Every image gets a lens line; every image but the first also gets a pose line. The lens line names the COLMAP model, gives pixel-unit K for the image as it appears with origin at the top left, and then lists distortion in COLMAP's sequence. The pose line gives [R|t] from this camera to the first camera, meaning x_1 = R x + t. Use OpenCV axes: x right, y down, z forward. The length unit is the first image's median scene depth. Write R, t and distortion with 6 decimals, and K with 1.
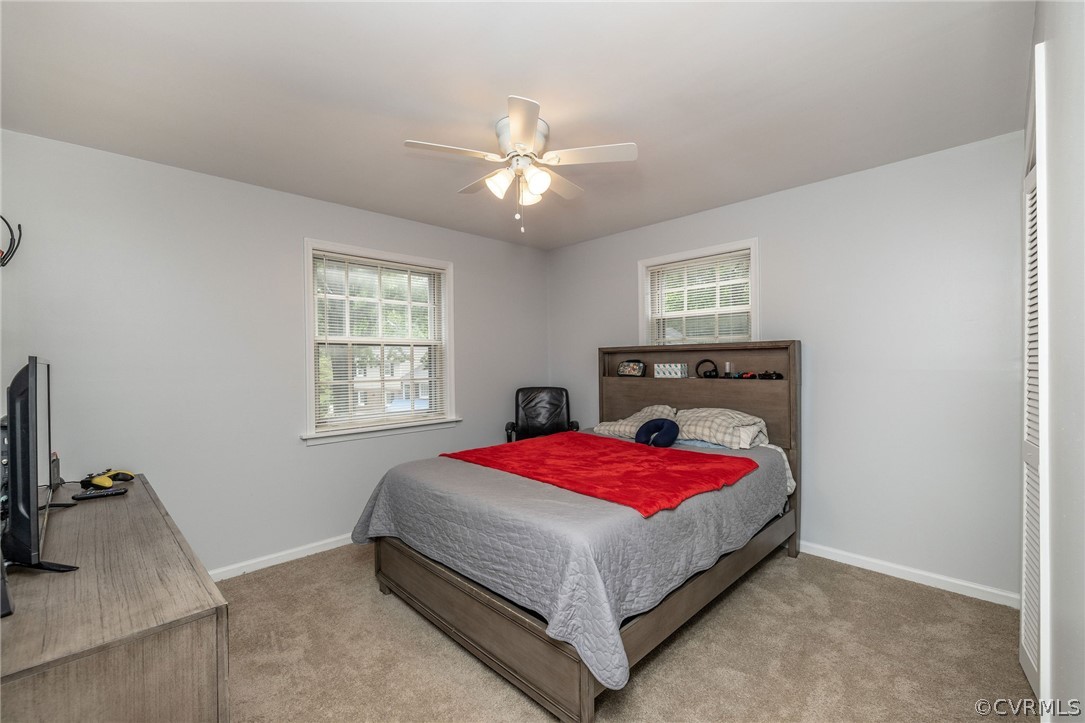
lens RADIAL K [[453.0, 0, 536.1], [0, 453.0, 363.3], [0, 0, 1]] dist [-0.000069, 0.000026]
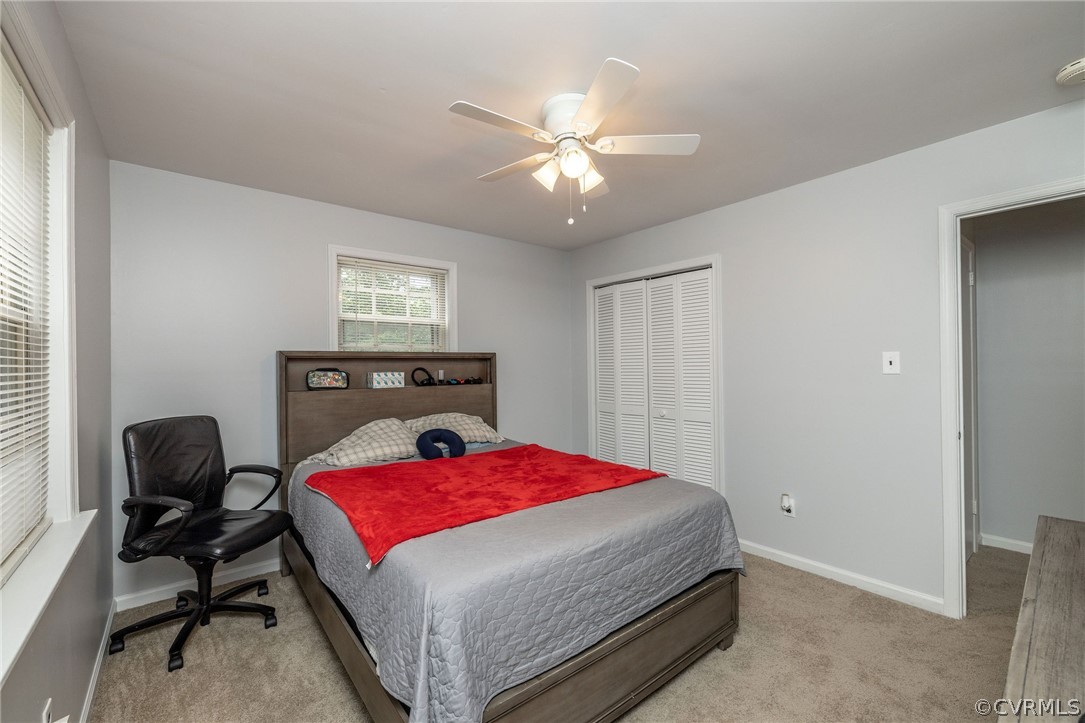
lens RADIAL K [[453.0, 0, 537.7], [0, 453.0, 361.7], [0, 0, 1]] dist [-0.000069, 0.000026]
pose [[0.094906, 0.015692, 0.995363, -0.590303], [0.011367, 0.999793, -0.016845, -0.001742], [-0.995421, 0.012913, 0.094708, 0.626202]]
